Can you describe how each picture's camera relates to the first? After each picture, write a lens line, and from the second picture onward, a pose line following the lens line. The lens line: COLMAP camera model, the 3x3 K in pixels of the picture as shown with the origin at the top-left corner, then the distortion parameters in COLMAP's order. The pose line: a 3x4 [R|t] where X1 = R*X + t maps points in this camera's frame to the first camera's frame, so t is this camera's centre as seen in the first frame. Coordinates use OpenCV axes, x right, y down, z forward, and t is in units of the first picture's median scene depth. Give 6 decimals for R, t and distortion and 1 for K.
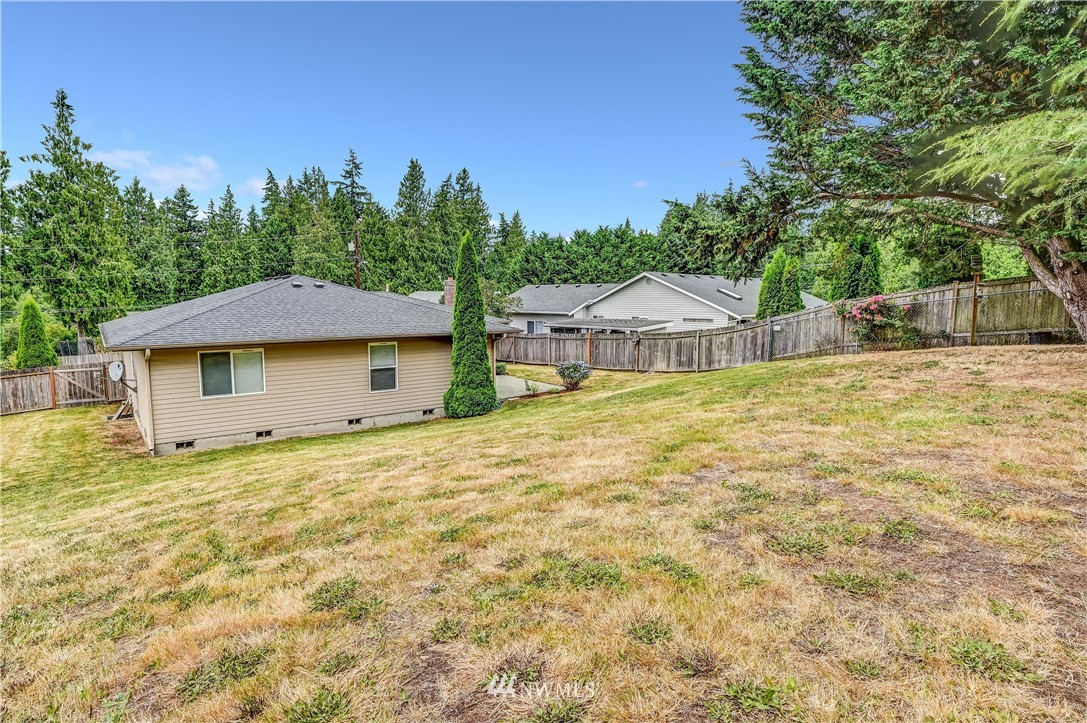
lens RADIAL K [[593.8, 0, 543.6], [0, 593.8, 362.6], [0, 0, 1]] dist [0.002486, 0.000628]
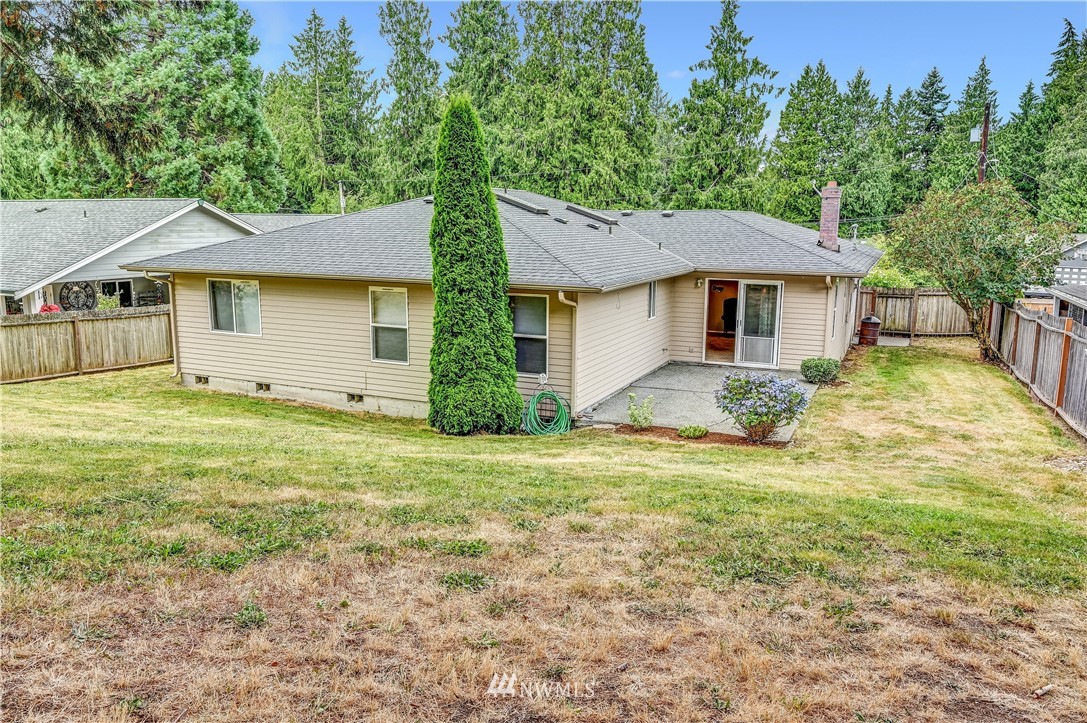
lens RADIAL K [[805.9, 0, 543.4], [0, 805.9, 358.7], [0, 0, 1]] dist [-0.008499, -0.004158]
pose [[0.449132, 0.157432, -0.879486, 0.583878], [-0.106313, 0.986777, 0.122346, -0.082030], [0.887118, 0.038552, 0.459930, 0.740007]]
